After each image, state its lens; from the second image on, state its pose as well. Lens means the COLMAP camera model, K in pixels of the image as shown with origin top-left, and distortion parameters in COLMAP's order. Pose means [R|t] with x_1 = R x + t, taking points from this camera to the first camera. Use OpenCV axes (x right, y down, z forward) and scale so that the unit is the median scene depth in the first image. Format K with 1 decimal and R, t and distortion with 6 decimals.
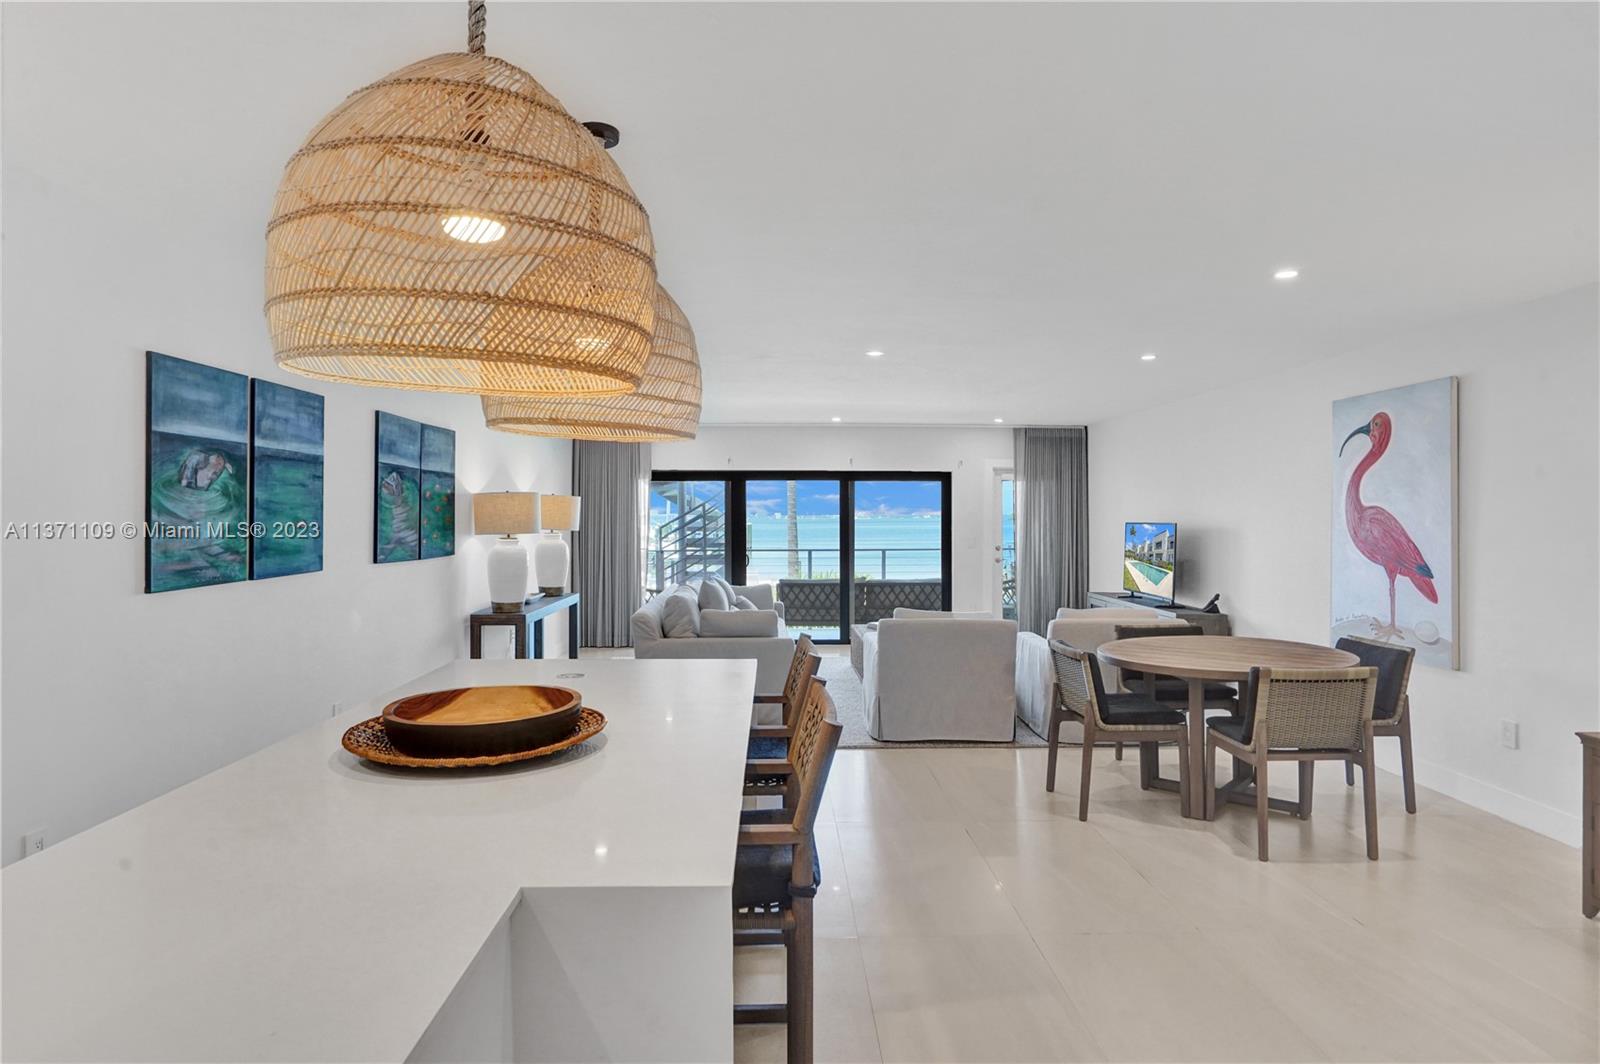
lens RADIAL K [[876.9, 0, 766.6], [0, 876.9, 527.3], [0, 0, 1]] dist [-0.017771, 0.000124]
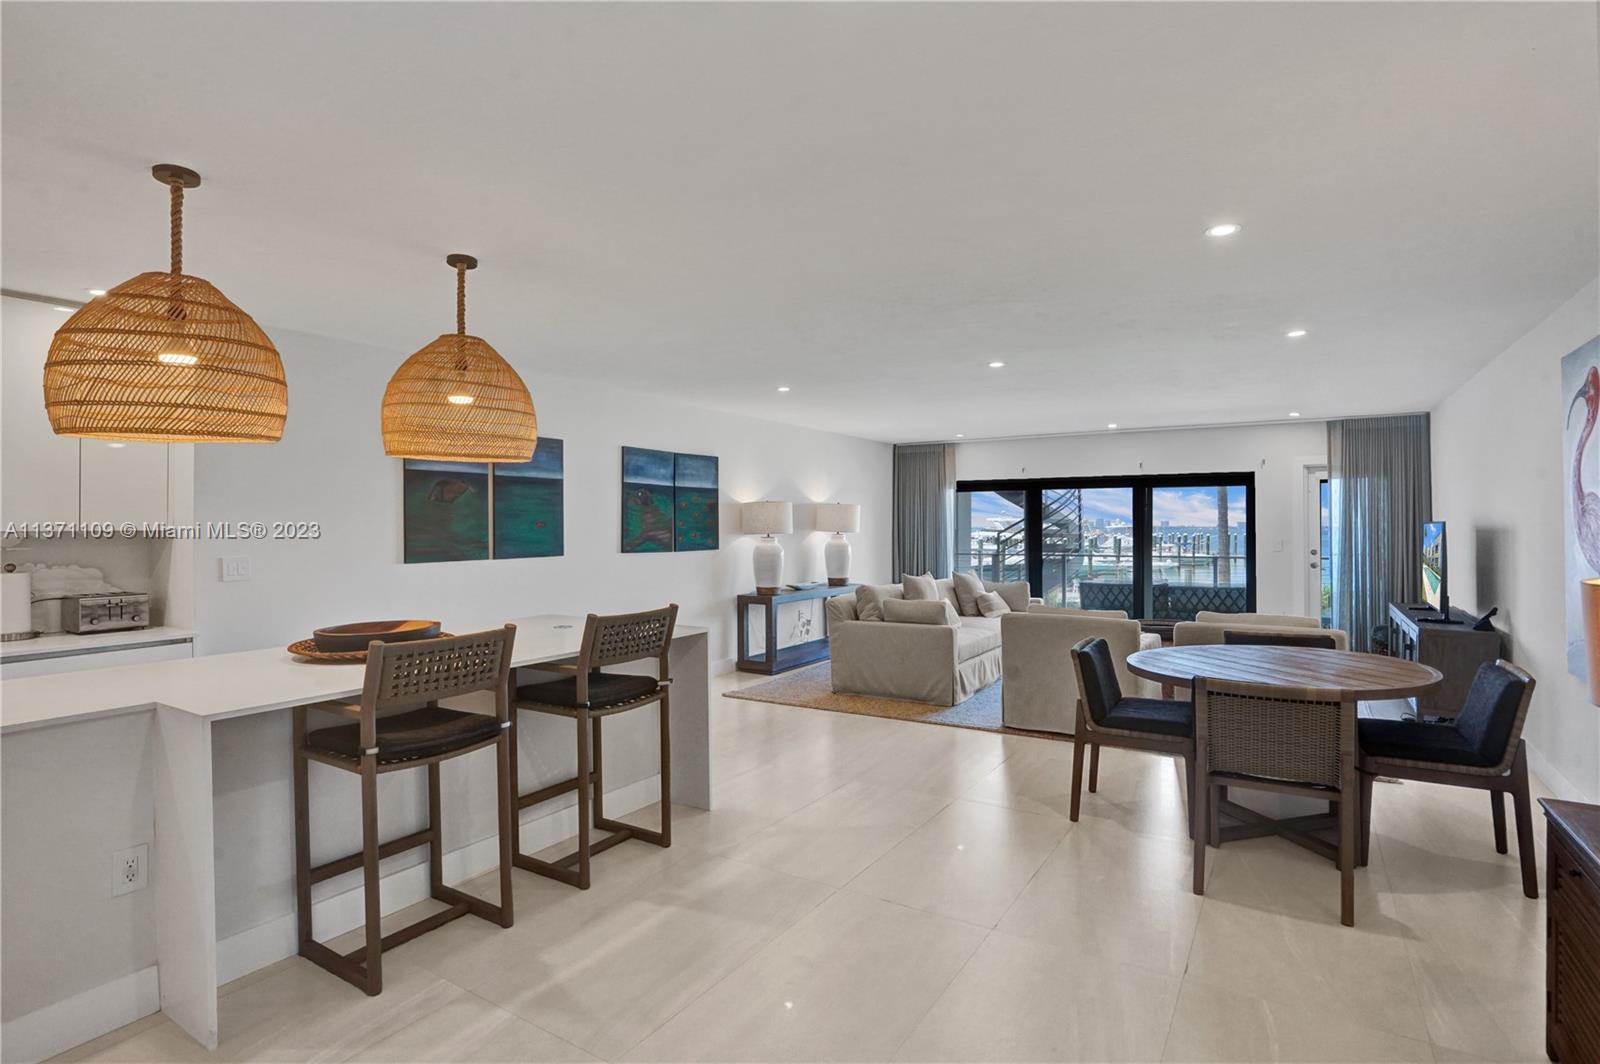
lens RADIAL K [[758.2, 0, 800.0], [0, 758.2, 532.0], [0, 0, 1]] dist [-0.064682, 0.029345]
pose [[0.846037, -0.002271, -0.533120, 0.351861], [0.000327, 0.999993, -0.003740, 0.008913], [0.533124, 0.002990, 0.846032, 0.079555]]
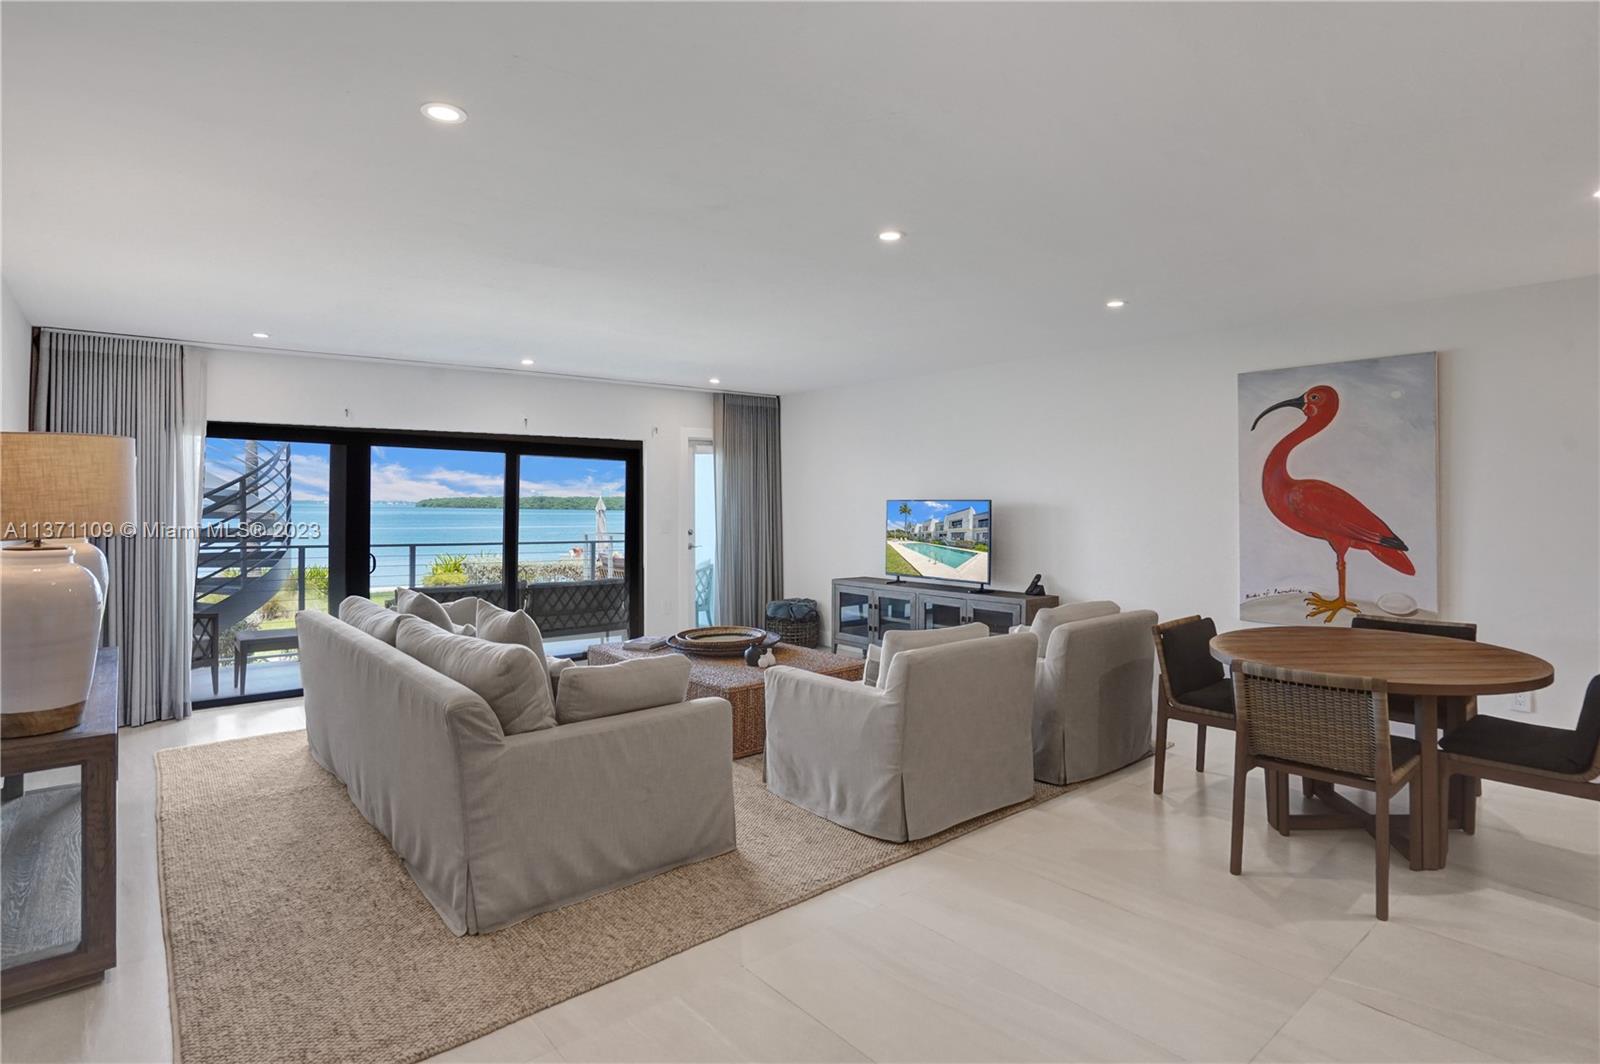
lens RADIAL K [[818.7, 0, 779.3], [0, 818.7, 493.4], [0, 0, 1]] dist [-0.039695, -0.000373]
pose [[0.779057, -0.000531, 0.626953, -0.267734], [0.011786, 0.999835, -0.013799, -0.002629], [-0.626843, 0.018139, 0.778935, 0.511379]]
